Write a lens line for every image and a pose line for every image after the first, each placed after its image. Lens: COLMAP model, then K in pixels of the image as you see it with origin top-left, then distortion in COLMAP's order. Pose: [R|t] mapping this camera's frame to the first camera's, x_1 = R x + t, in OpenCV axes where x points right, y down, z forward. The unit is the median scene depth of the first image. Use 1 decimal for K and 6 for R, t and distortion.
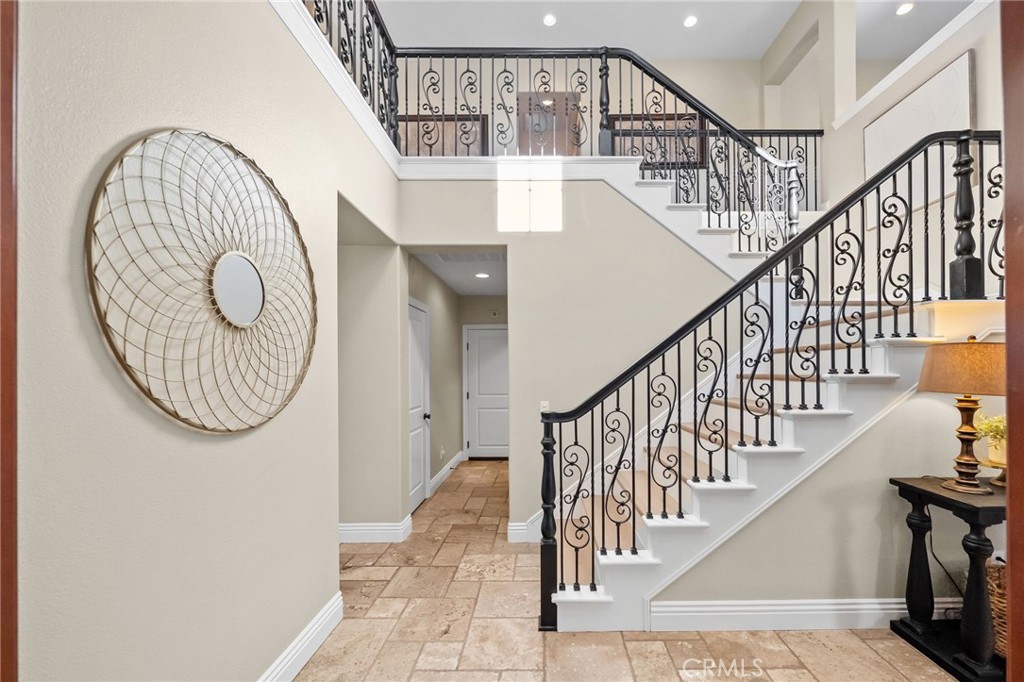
lens RADIAL K [[359.7, 0, 515.2], [0, 359.7, 350.8], [0, 0, 1]] dist [-0.001370, -0.000179]
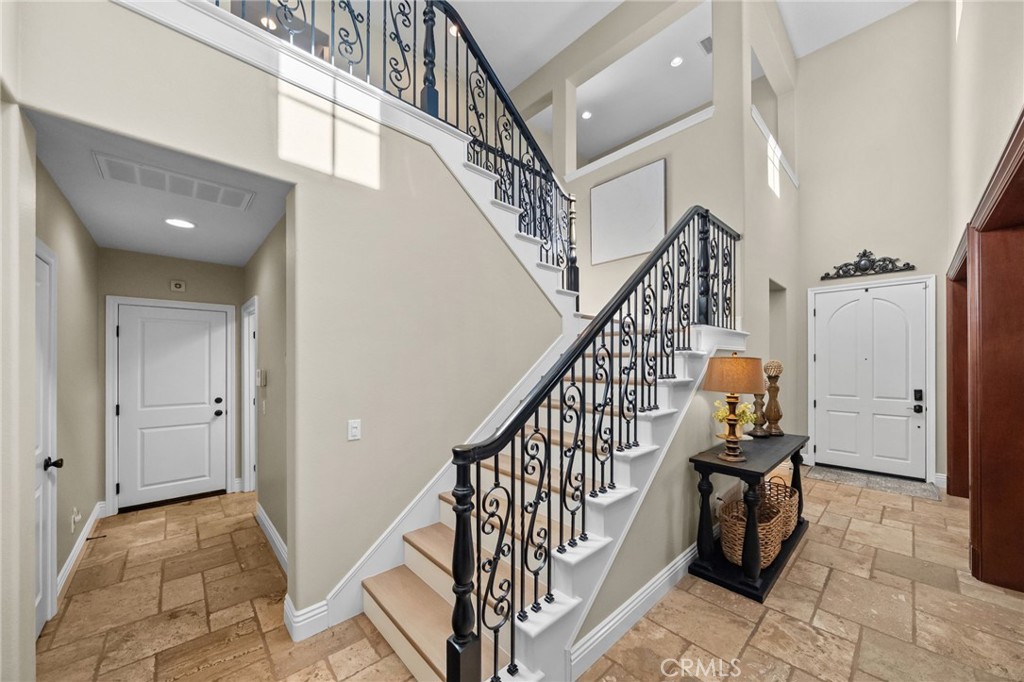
lens RADIAL K [[359.7, 0, 515.2], [0, 359.7, 350.8], [0, 0, 1]] dist [-0.001370, -0.000179]
pose [[0.732531, 0.022780, 0.680353, -0.275977], [-0.033759, 0.999426, 0.002884, -0.016742], [-0.679897, -0.025081, 0.732879, 0.402075]]
